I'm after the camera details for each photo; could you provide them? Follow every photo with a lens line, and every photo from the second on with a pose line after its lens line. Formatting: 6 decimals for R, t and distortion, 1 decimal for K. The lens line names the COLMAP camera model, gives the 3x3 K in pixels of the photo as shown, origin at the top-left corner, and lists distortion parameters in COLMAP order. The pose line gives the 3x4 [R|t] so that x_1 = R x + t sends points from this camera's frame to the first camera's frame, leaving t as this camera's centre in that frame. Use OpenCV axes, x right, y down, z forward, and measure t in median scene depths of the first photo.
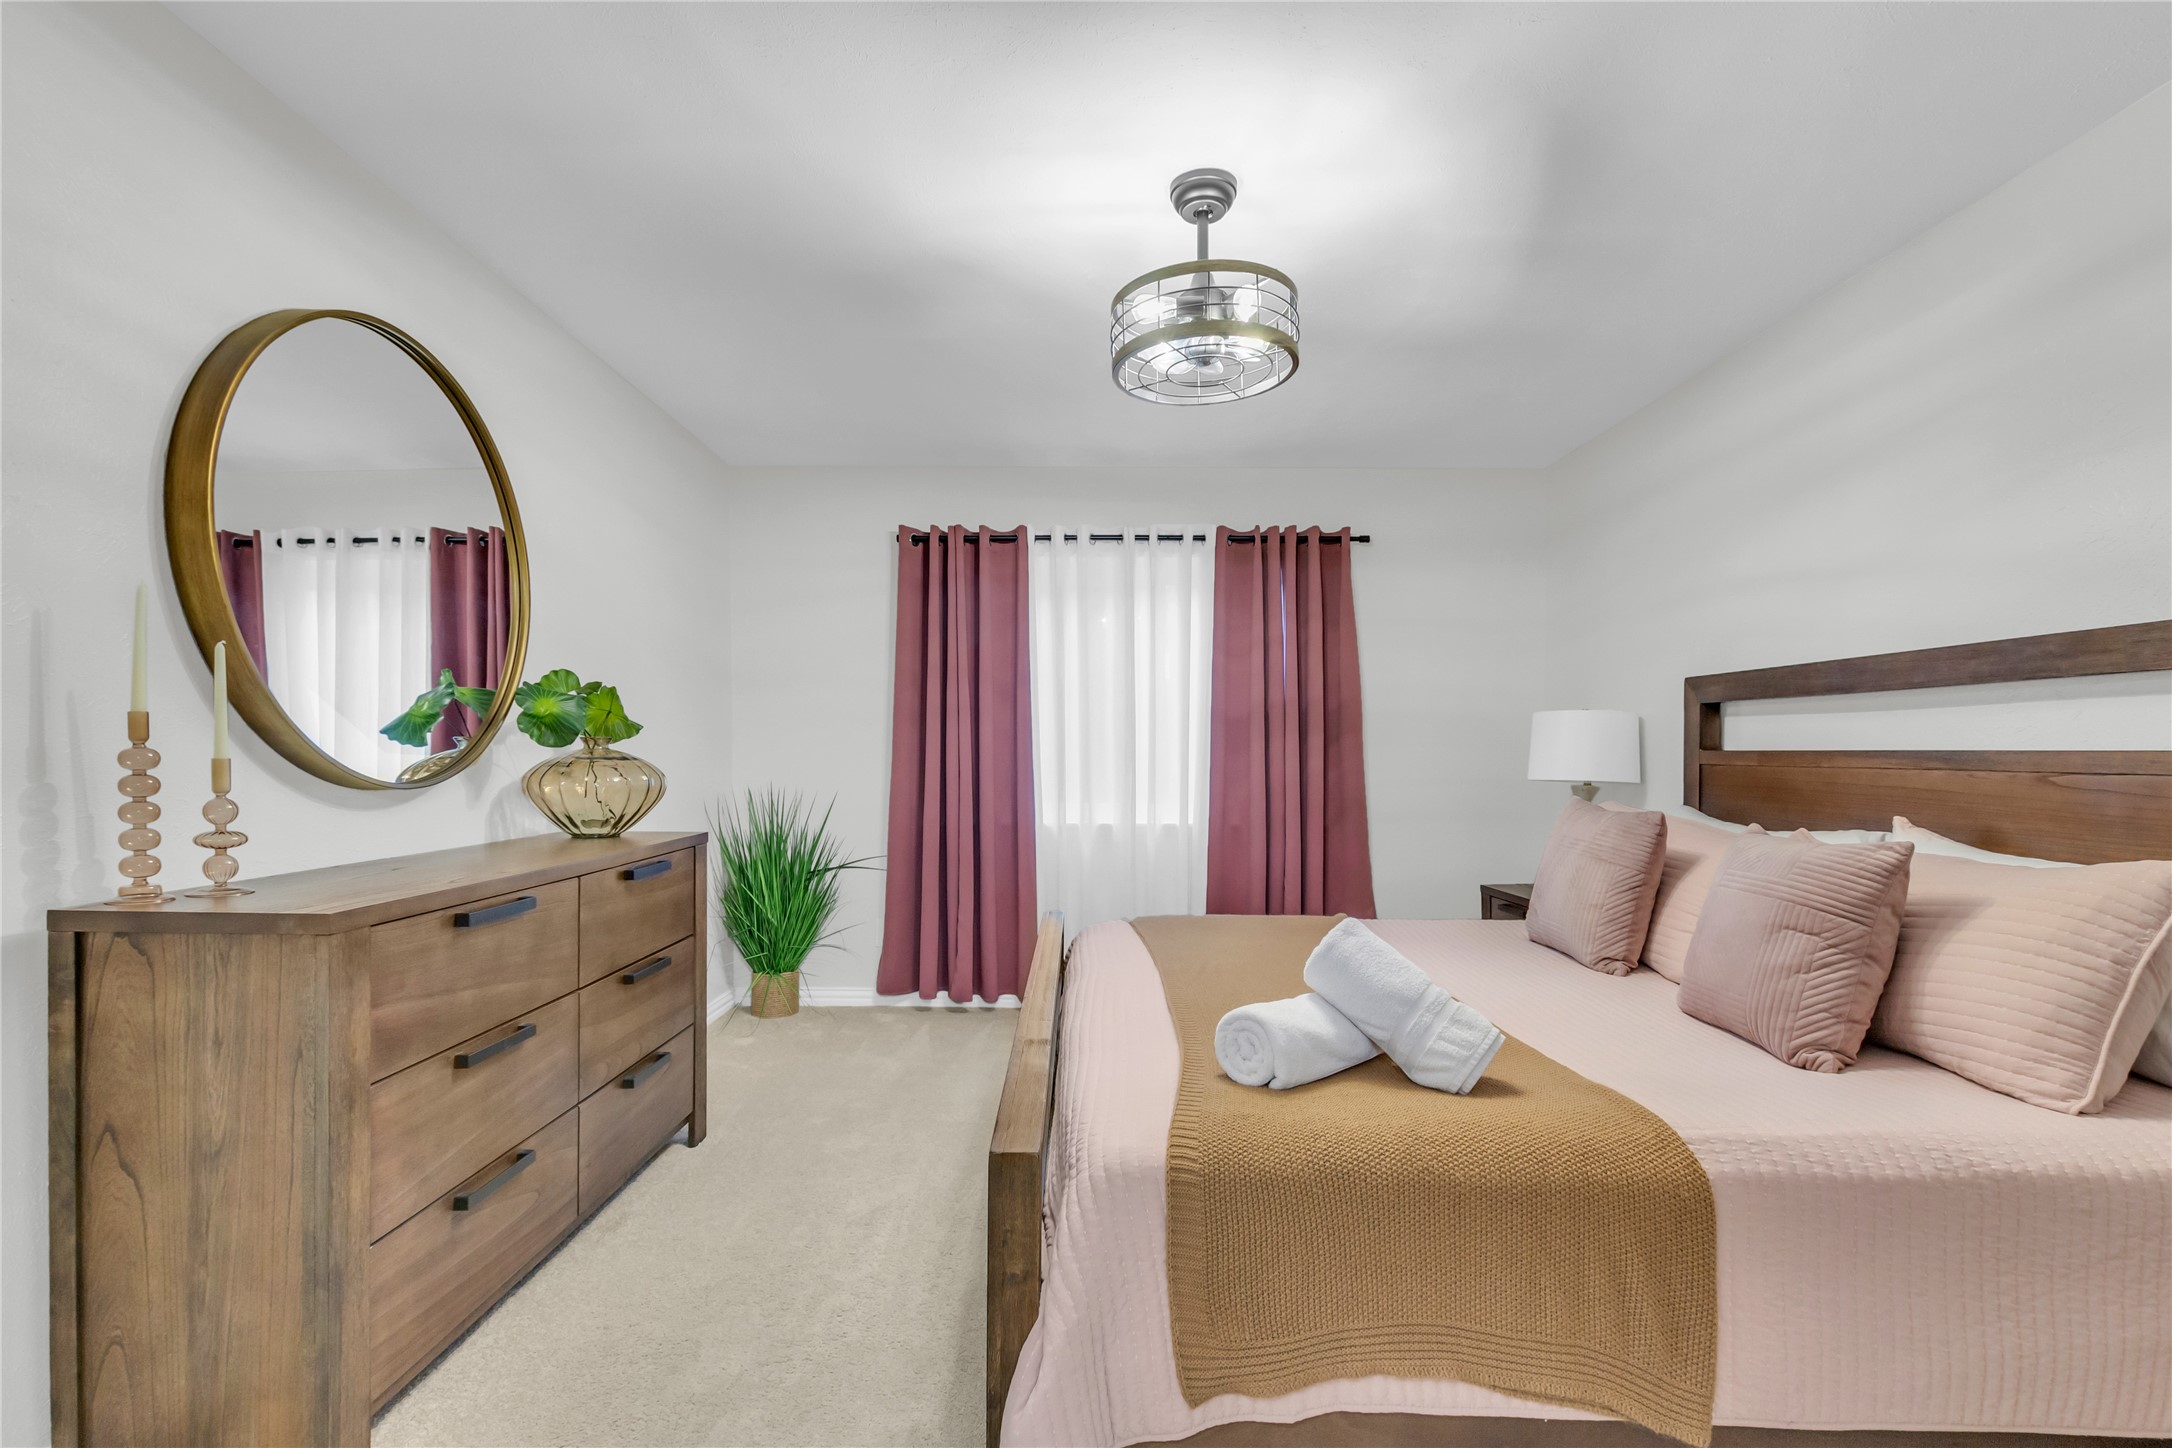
lens RADIAL K [[1023.7, 0, 1074.0], [0, 1023.7, 759.8], [0, 0, 1]] dist [-0.003452, 0.000512]
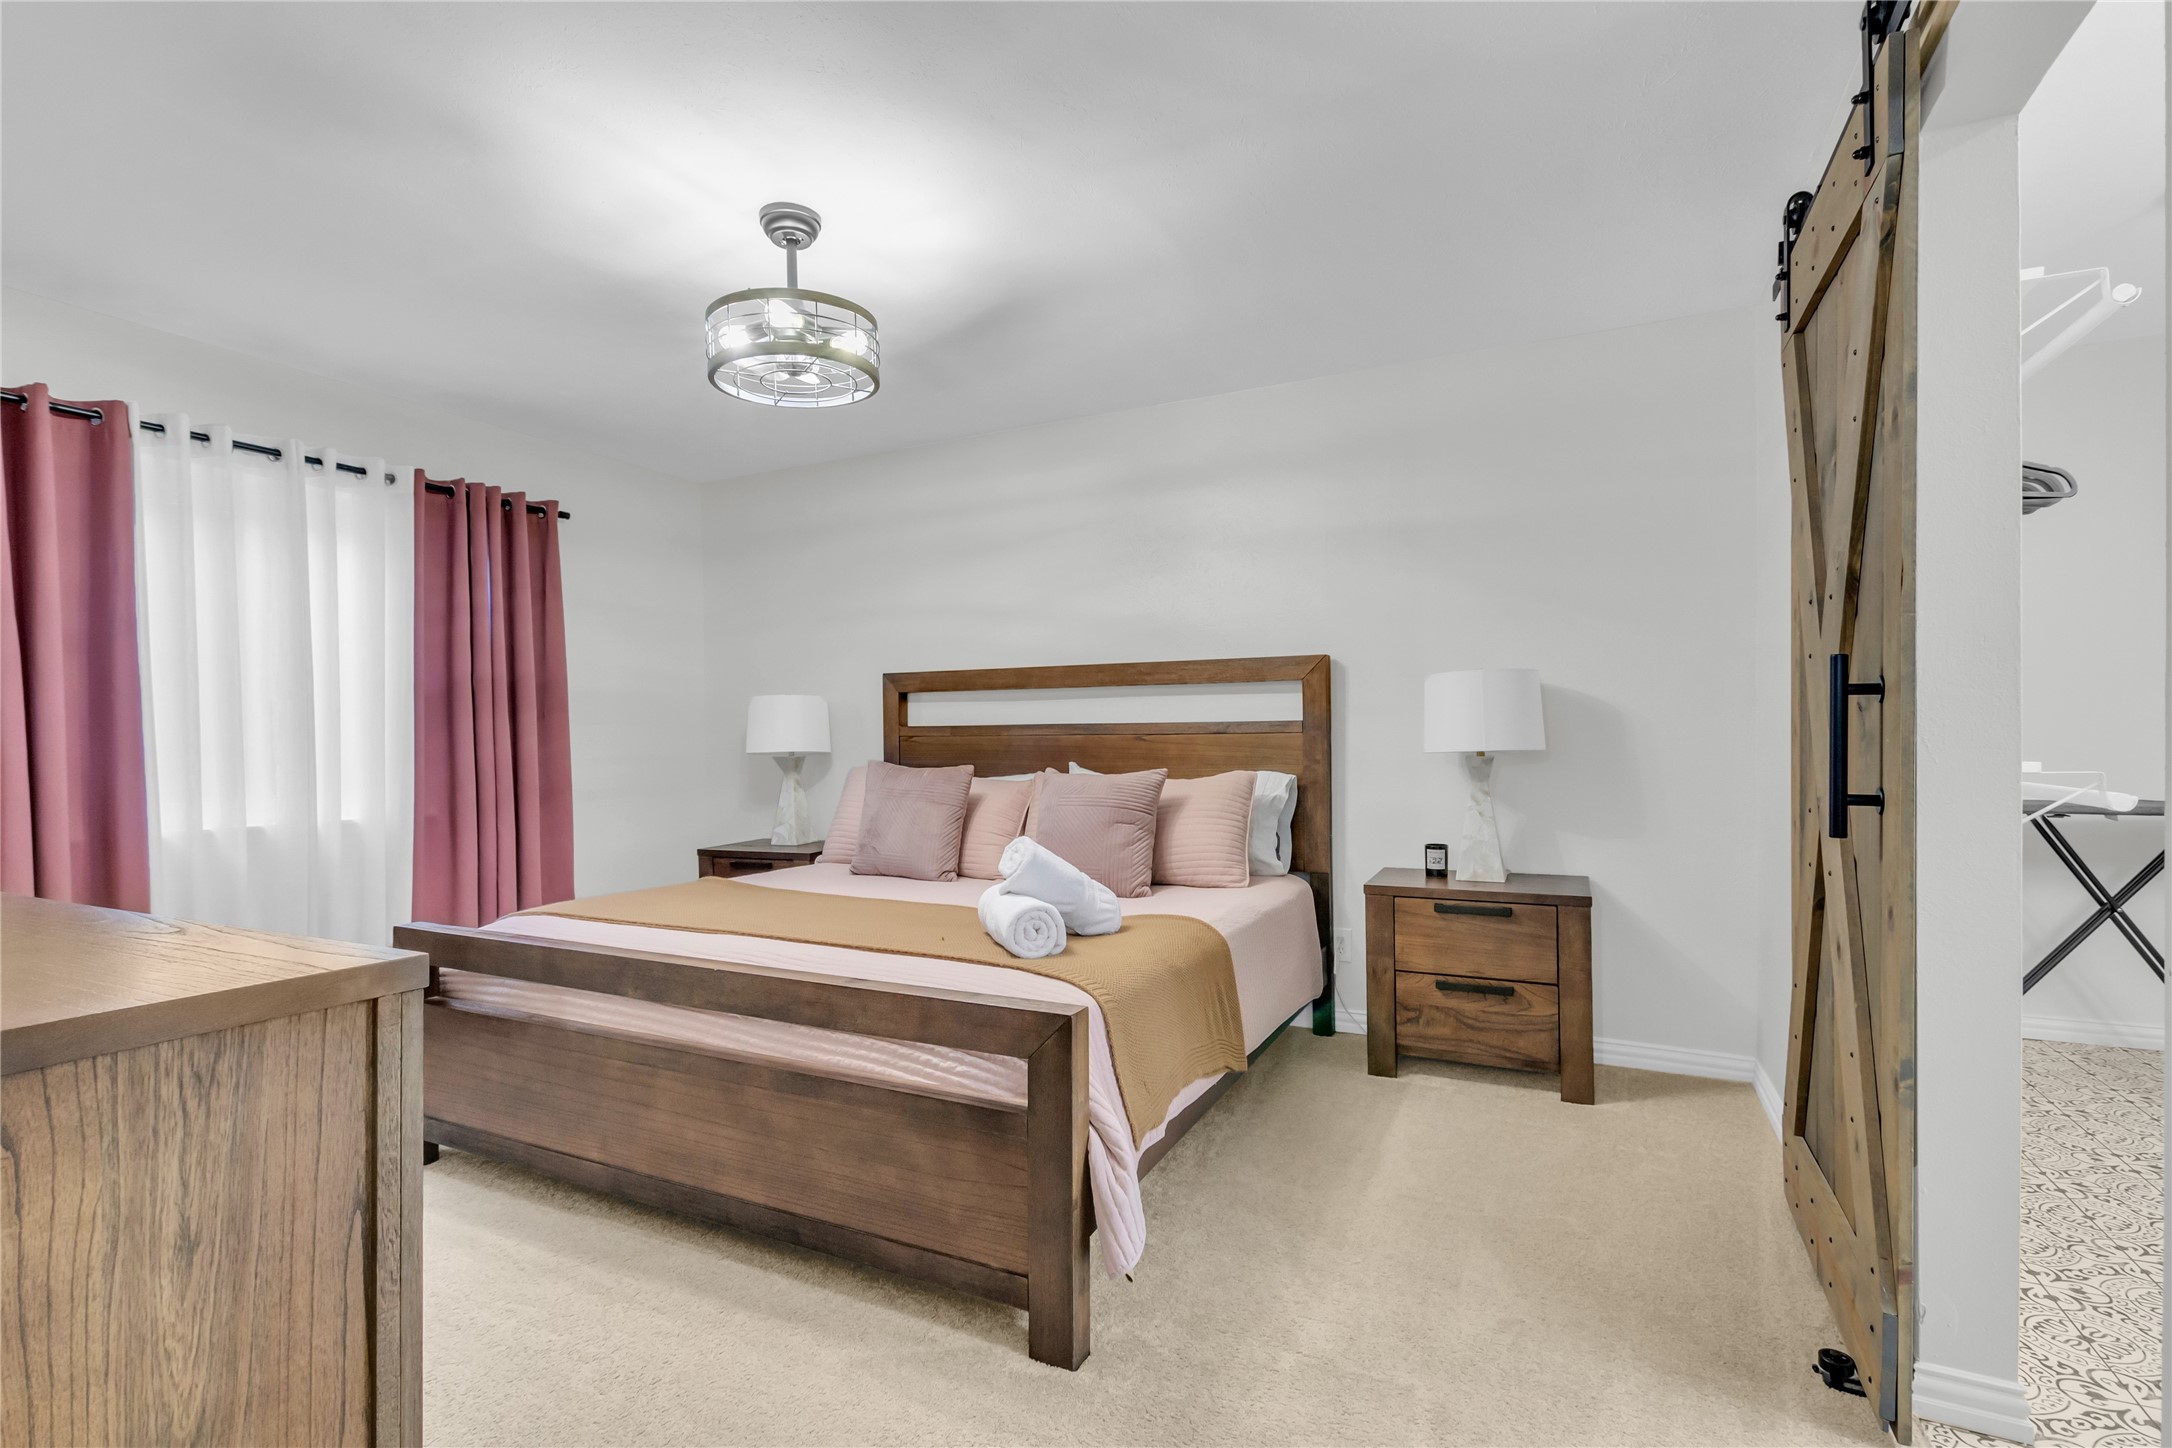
lens RADIAL K [[1023.7, 0, 1079.0], [0, 1023.7, 731.4], [0, 0, 1]] dist [-0.003452, 0.000512]
pose [[0.436936, -0.001310, 0.899492, -0.992885], [0.017588, 0.999820, -0.007087, 0.022215], [-0.899321, 0.018917, 0.436880, 0.318104]]
